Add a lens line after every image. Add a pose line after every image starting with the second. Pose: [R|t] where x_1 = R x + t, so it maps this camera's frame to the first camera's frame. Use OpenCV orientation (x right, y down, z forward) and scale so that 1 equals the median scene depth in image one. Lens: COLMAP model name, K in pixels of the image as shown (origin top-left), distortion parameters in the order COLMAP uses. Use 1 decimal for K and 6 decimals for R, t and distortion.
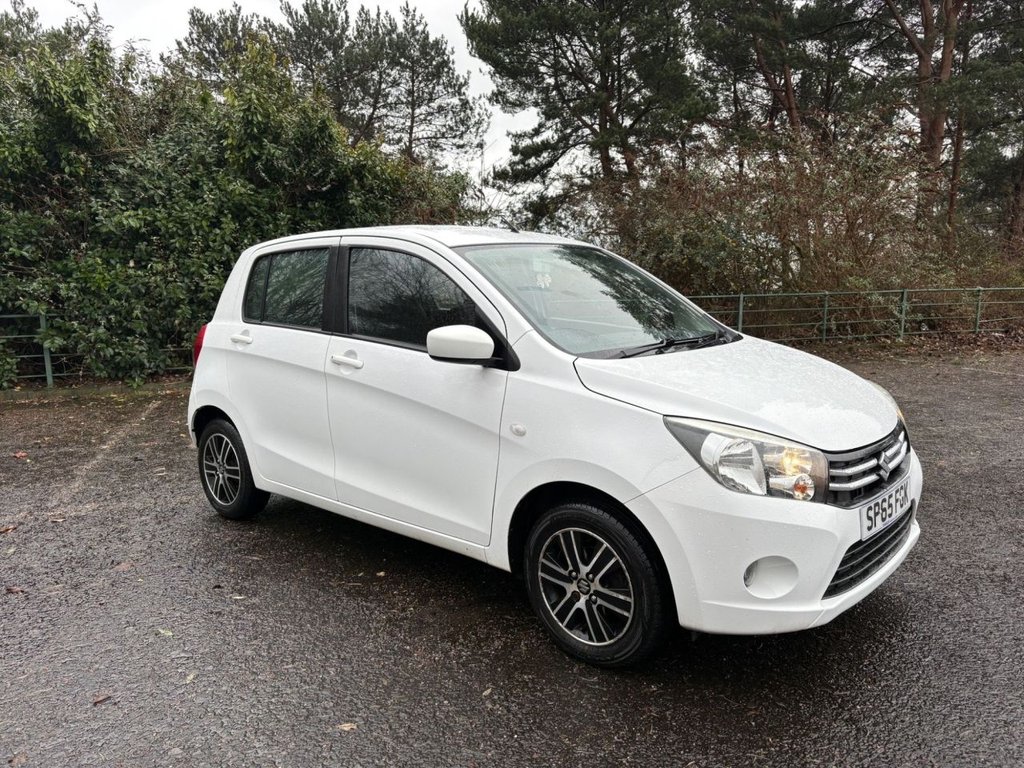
lens RADIAL K [[767.5, 0, 513.7], [0, 767.5, 386.1], [0, 0, 1]] dist [0.064008, -0.074040]
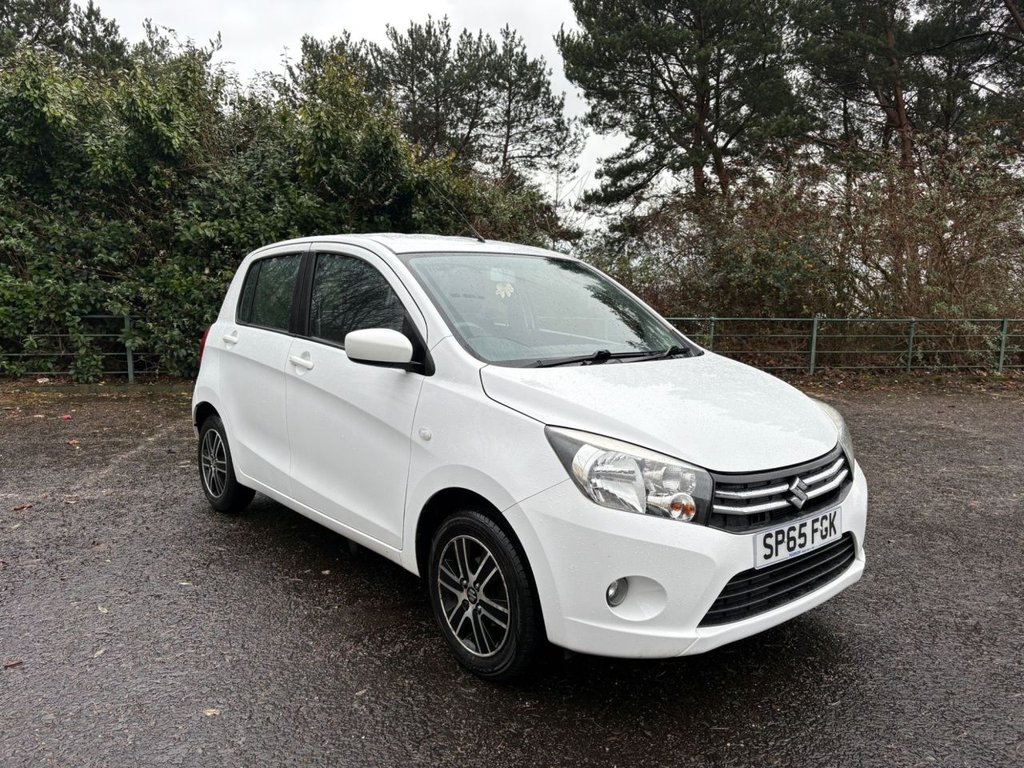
lens RADIAL K [[767.5, 0, 512.4], [0, 767.5, 386.5], [0, 0, 1]] dist [0.064008, -0.074040]
pose [[0.989765, 0.043504, -0.135912, 0.075774], [-0.046658, 0.998708, -0.020110, 0.002914], [0.134861, 0.026246, 0.990517, 0.006226]]
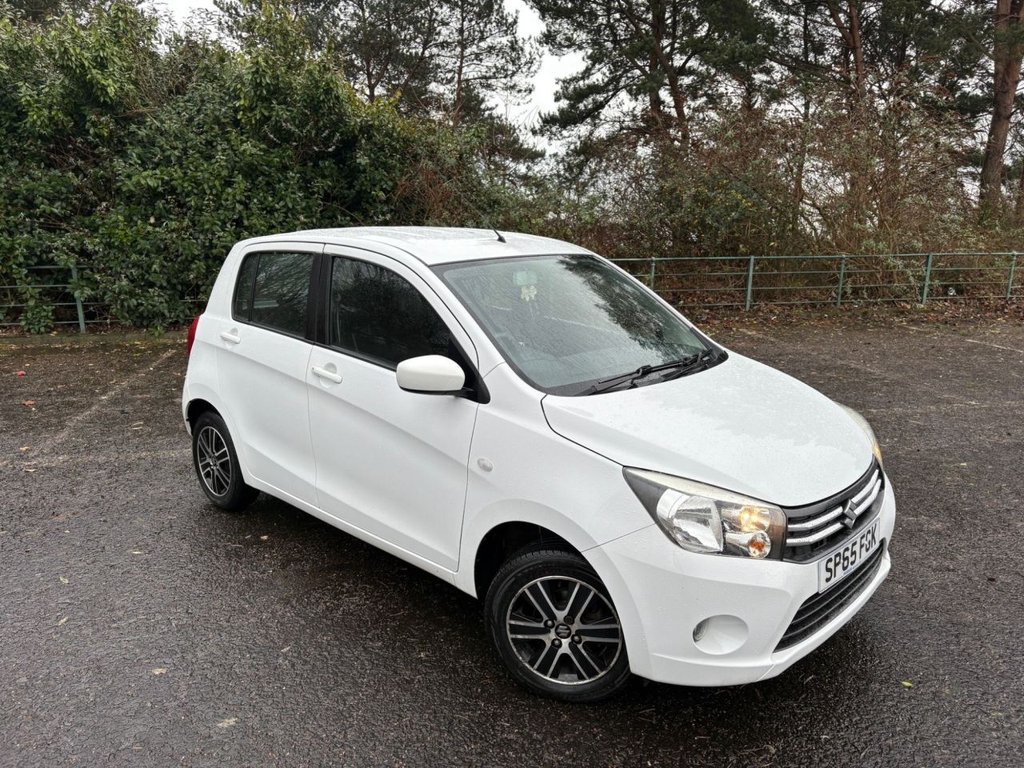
lens RADIAL K [[767.5, 0, 517.4], [0, 767.5, 383.4], [0, 0, 1]] dist [0.064008, -0.074040]
pose [[0.995514, 0.037495, -0.086867, 0.113372], [-0.030478, 0.996269, 0.080747, -0.035182], [0.089571, -0.077737, 0.992942, -0.038473]]
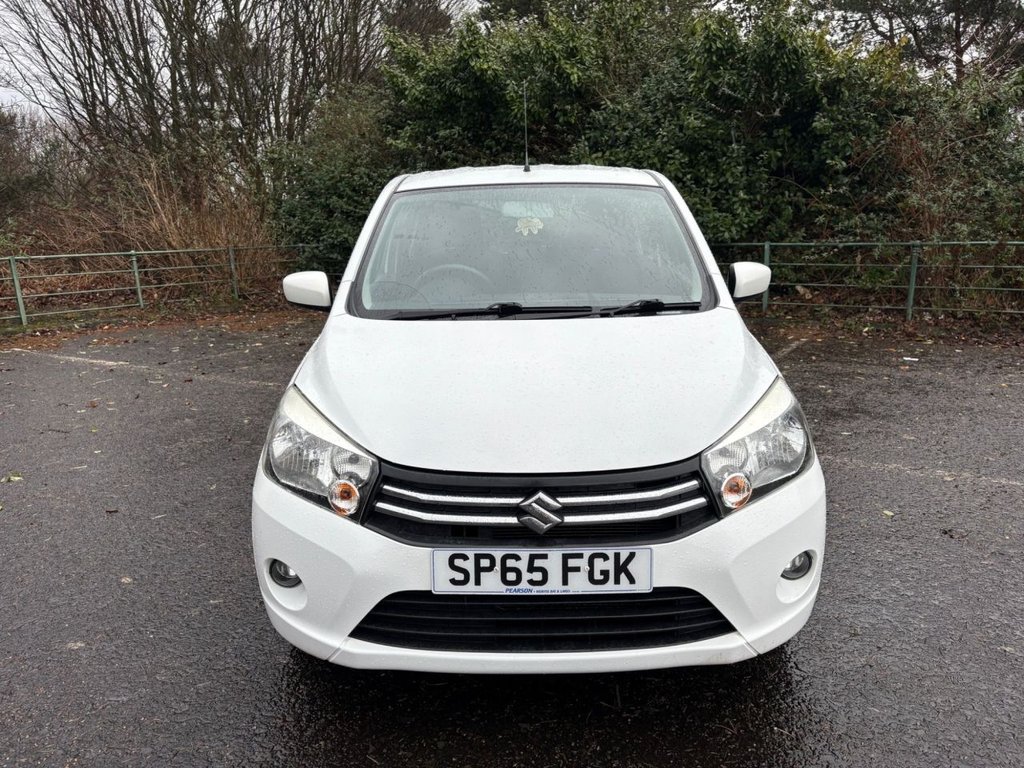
lens RADIAL K [[767.5, 0, 516.4], [0, 767.5, 389.8], [0, 0, 1]] dist [0.064008, -0.074040]
pose [[0.671298, 0.167683, -0.721971, 0.277503], [-0.100806, 0.985677, 0.135199, -0.028031], [0.734300, -0.017980, 0.678586, 0.153634]]
